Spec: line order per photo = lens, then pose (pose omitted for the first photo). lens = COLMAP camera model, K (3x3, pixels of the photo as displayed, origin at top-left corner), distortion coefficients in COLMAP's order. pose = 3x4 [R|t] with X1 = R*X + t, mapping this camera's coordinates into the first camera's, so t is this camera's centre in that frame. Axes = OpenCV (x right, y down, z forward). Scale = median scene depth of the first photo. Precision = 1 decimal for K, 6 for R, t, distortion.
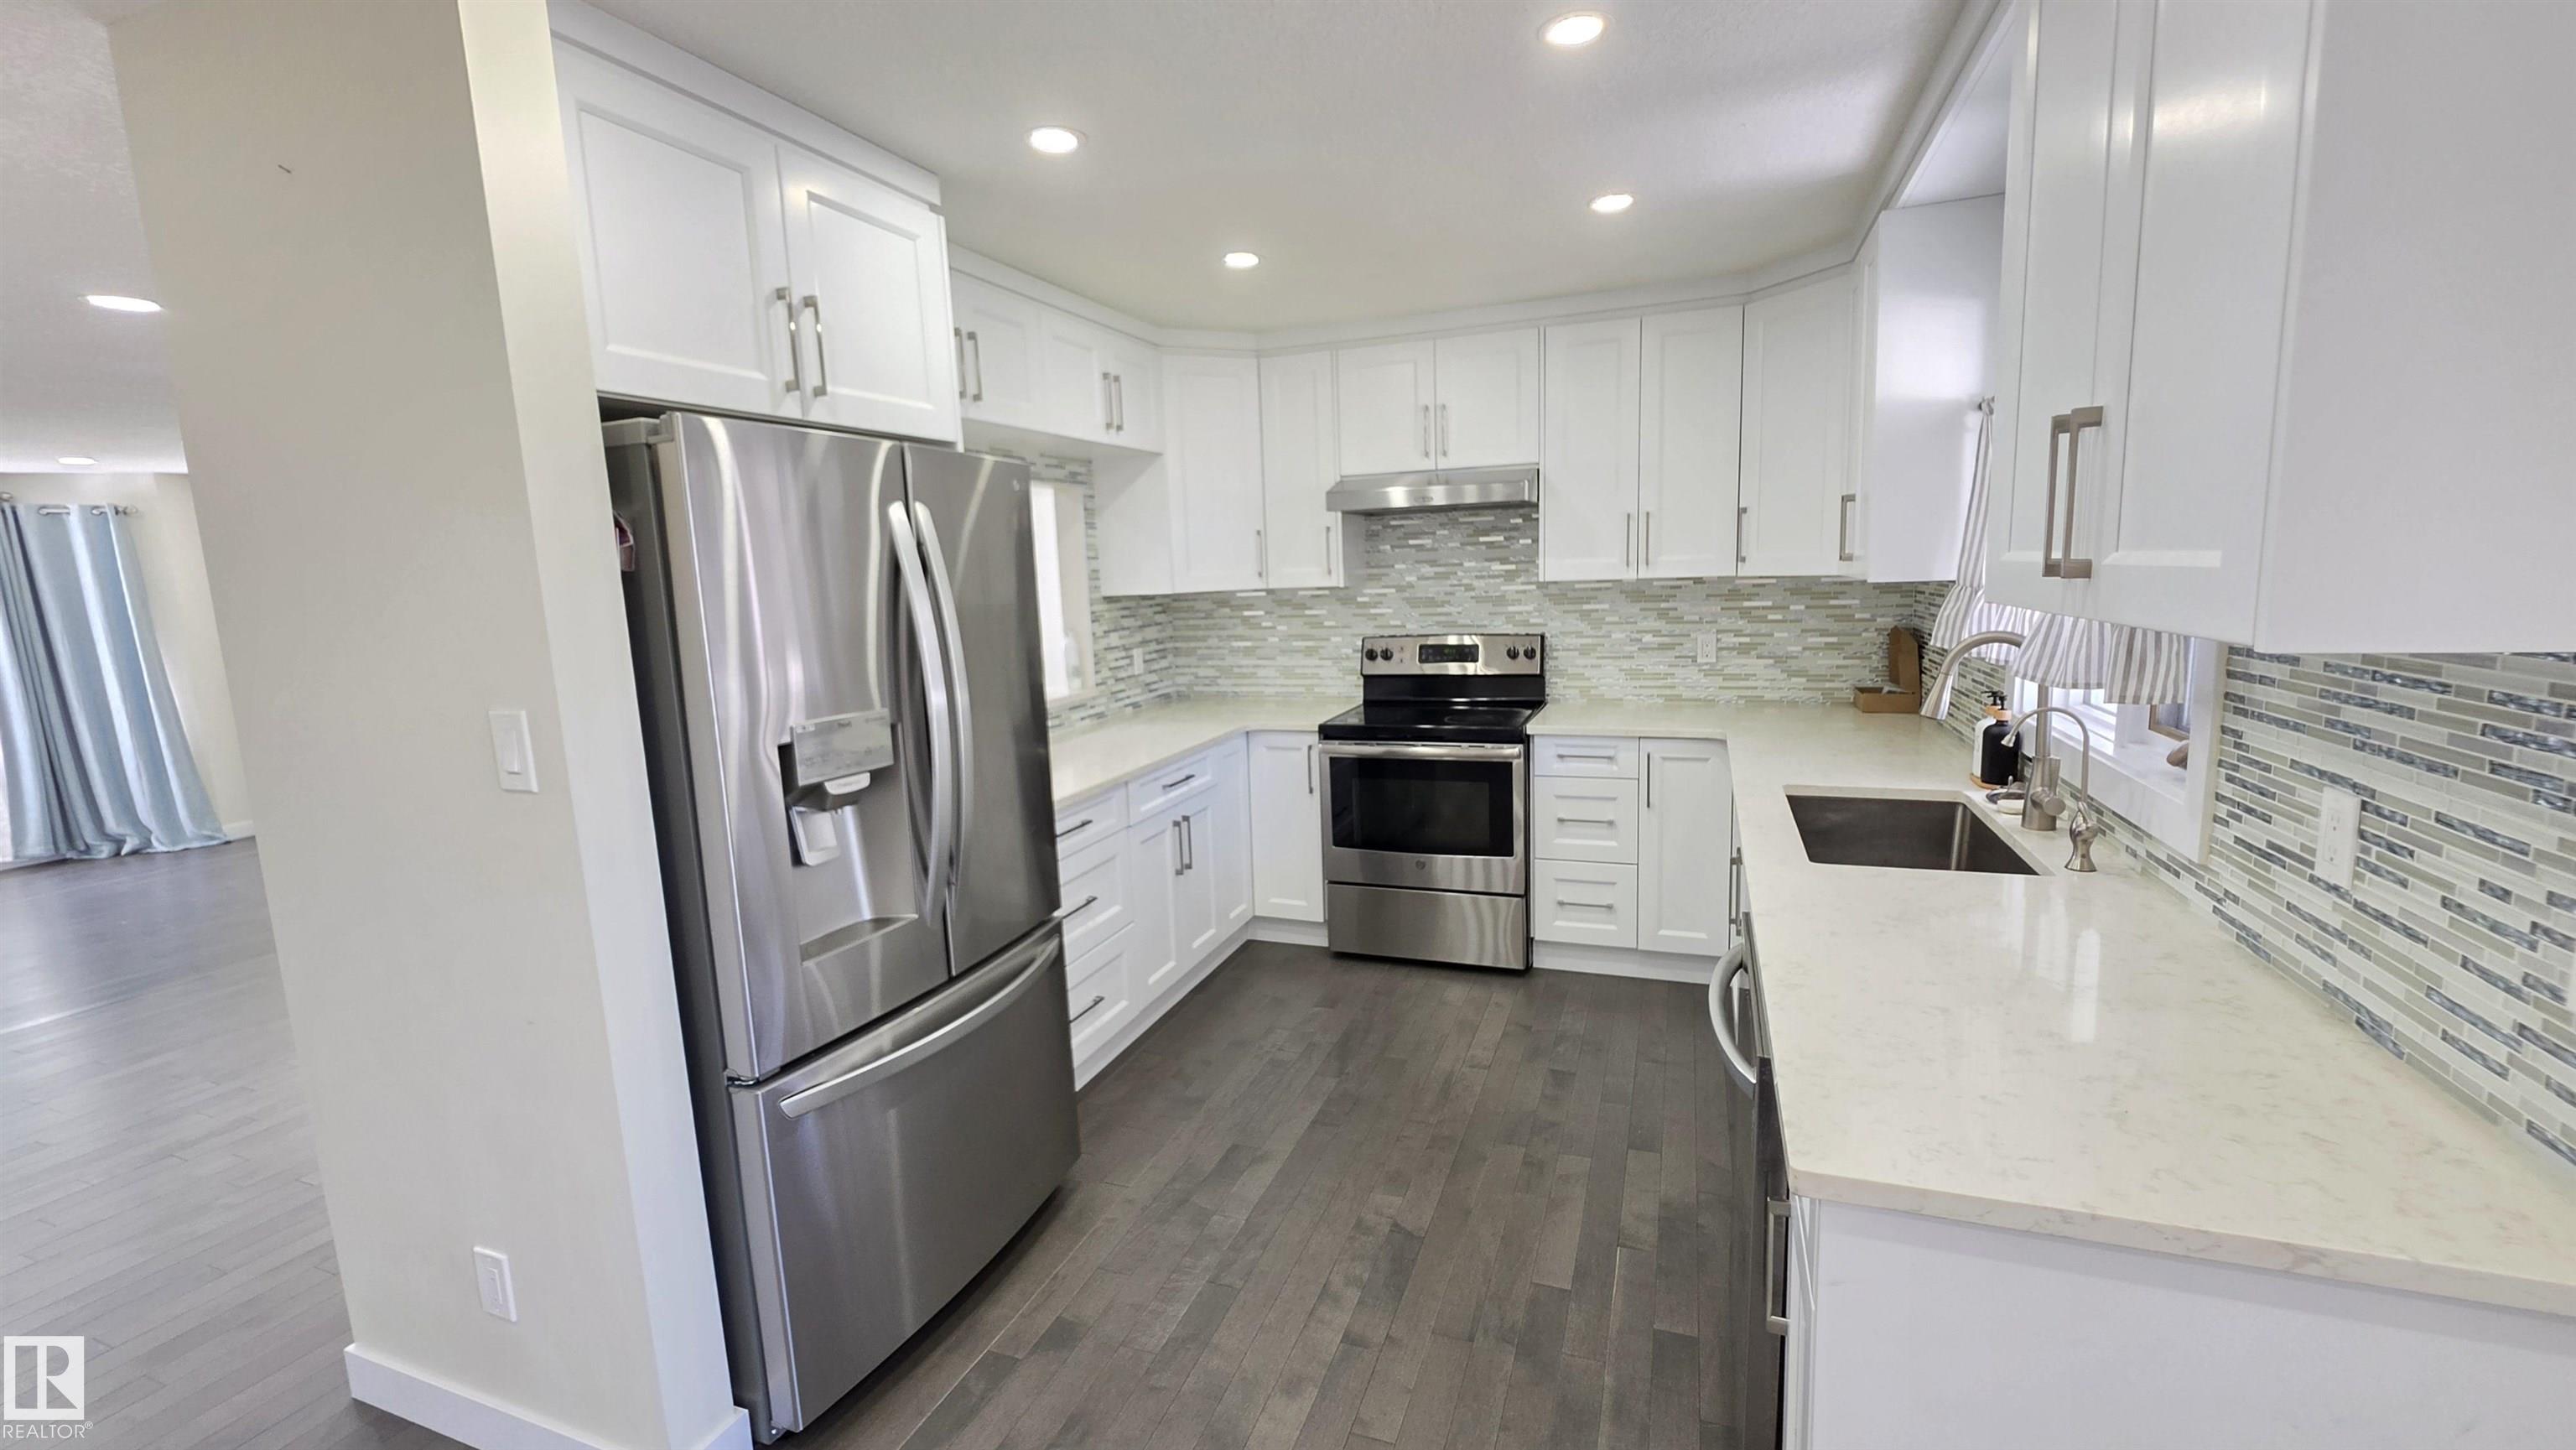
lens RADIAL K [[1062.2, 0, 1273.8], [0, 1062.2, 733.5], [0, 0, 1]] dist [-0.002125, 0.000027]
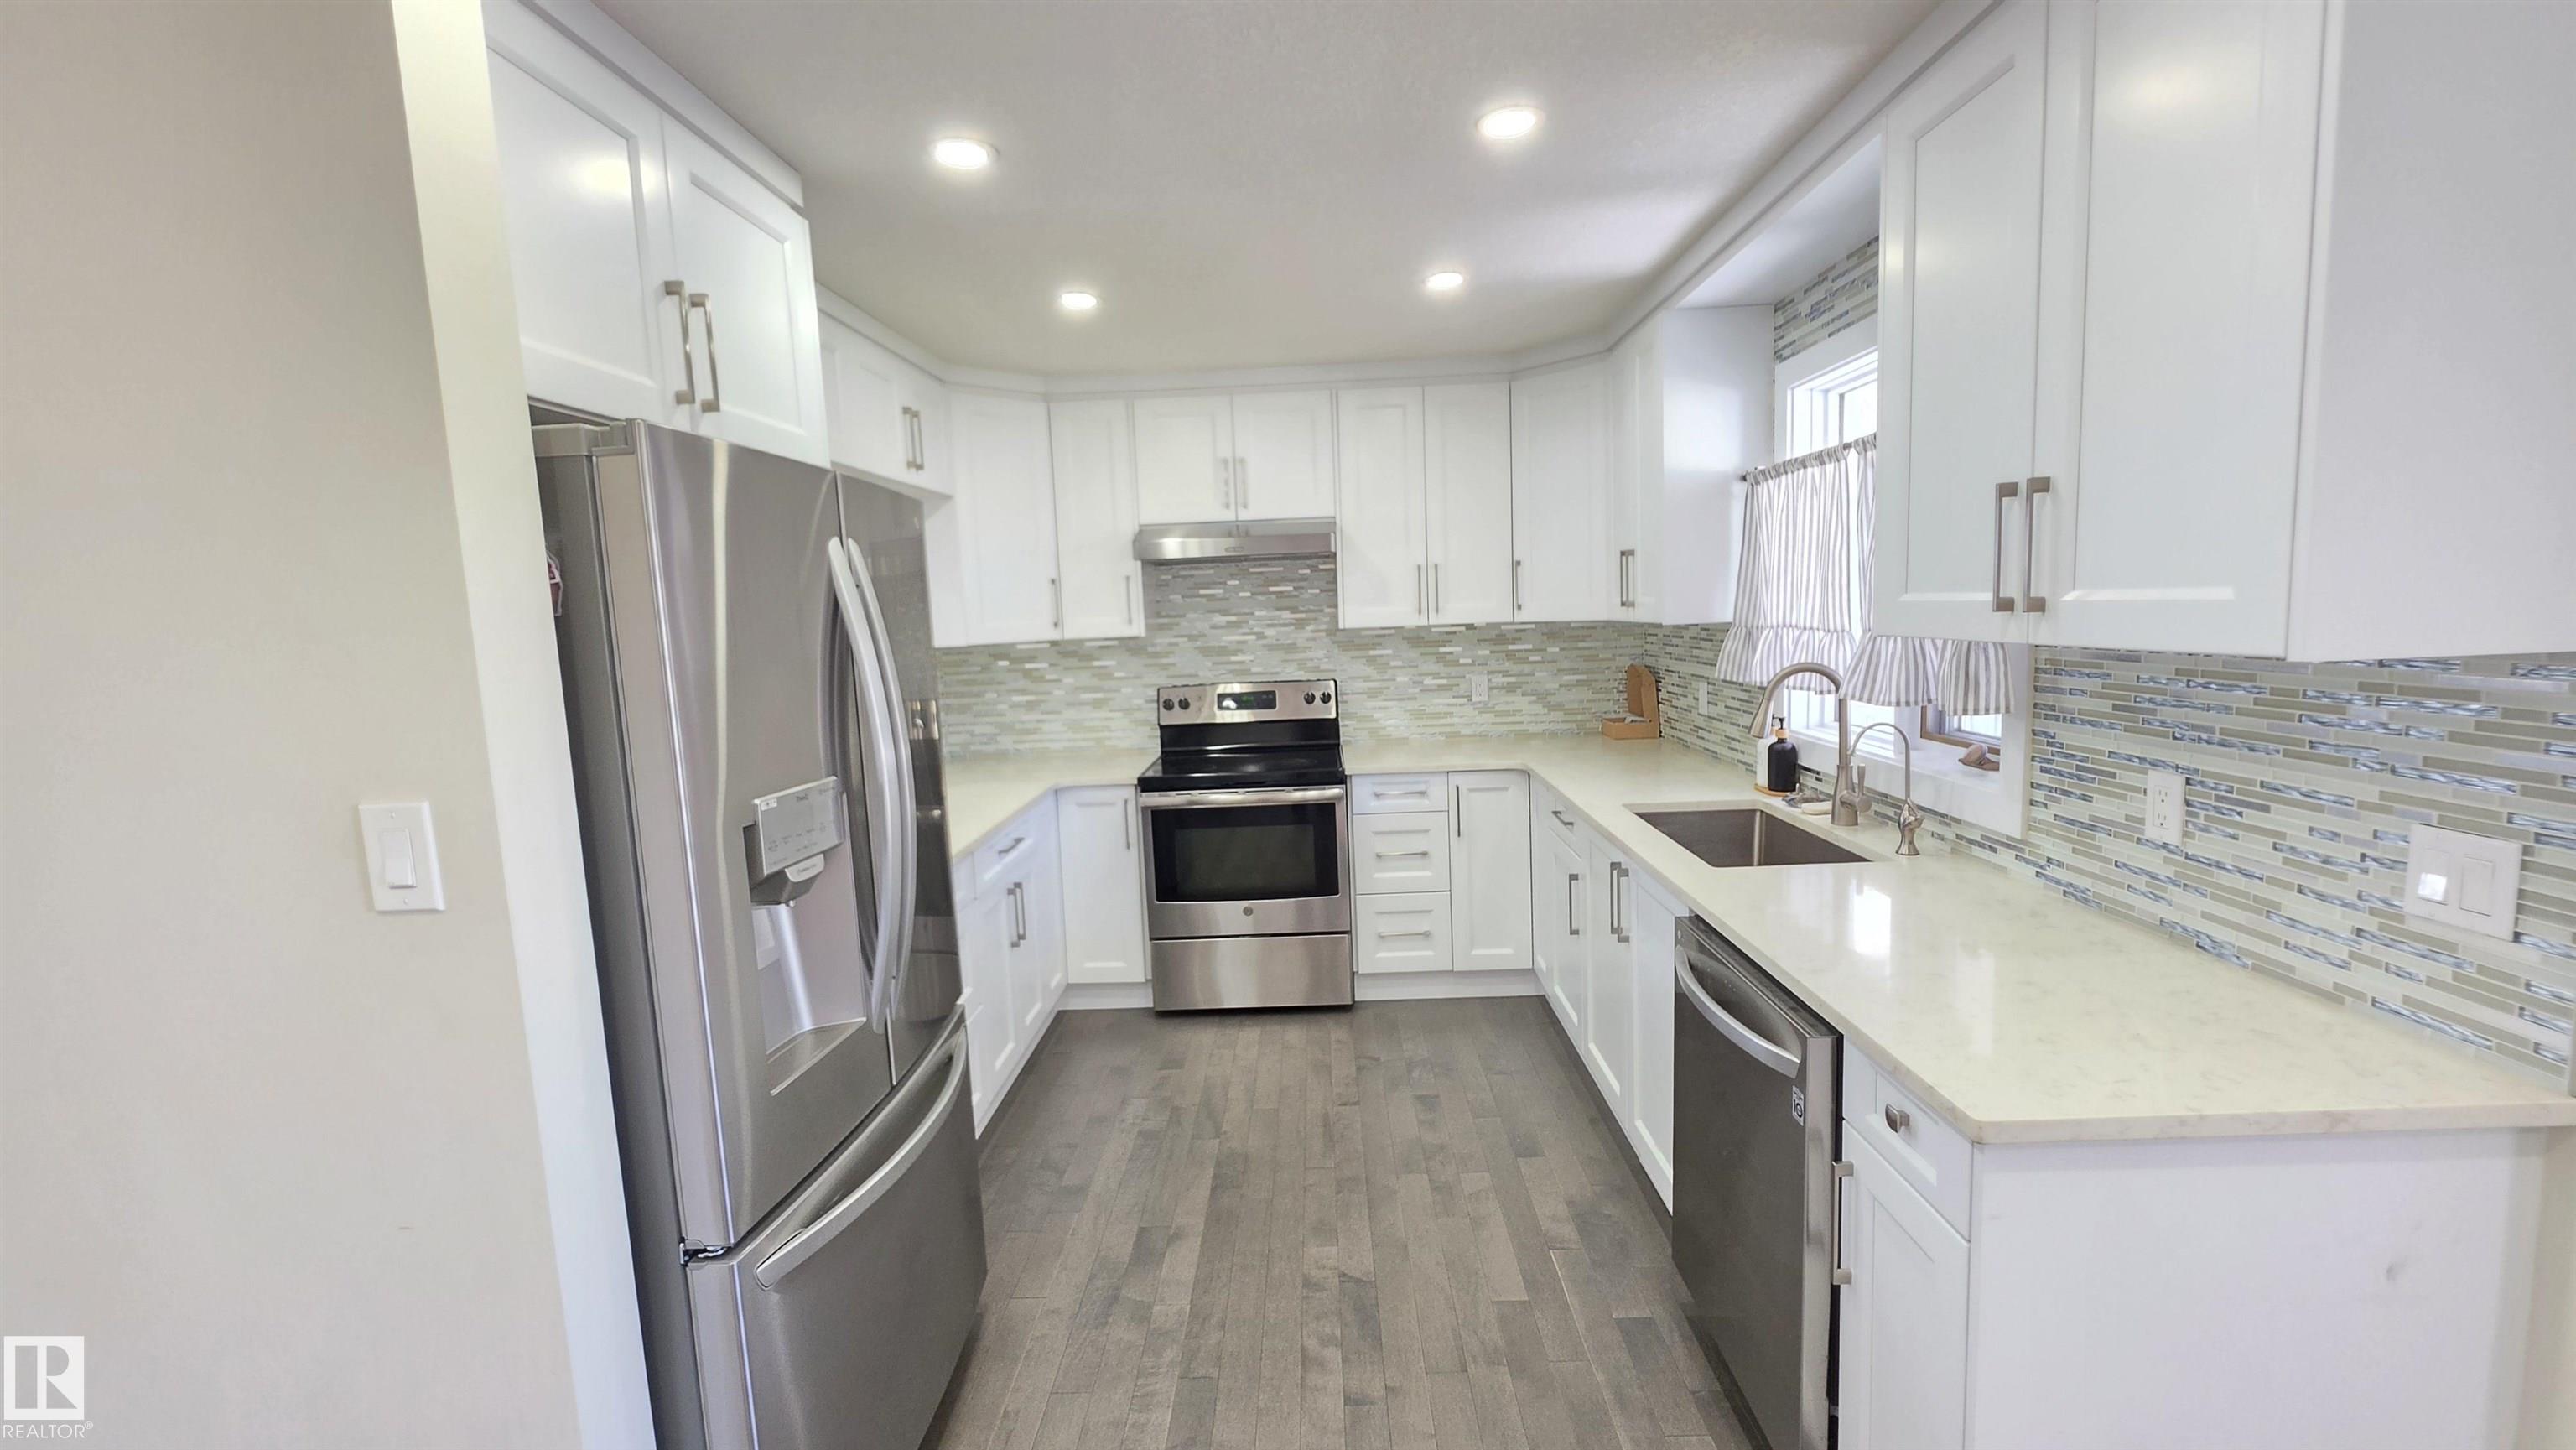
lens RADIAL K [[1062.2, 0, 1273.8], [0, 1062.2, 733.5], [0, 0, 1]] dist [-0.002125, 0.000027]
pose [[0.942021, -0.041814, 0.332938, -0.241141], [0.058531, 0.997470, -0.040335, -0.002607], [-0.330409, 0.057484, 0.942086, 0.059946]]
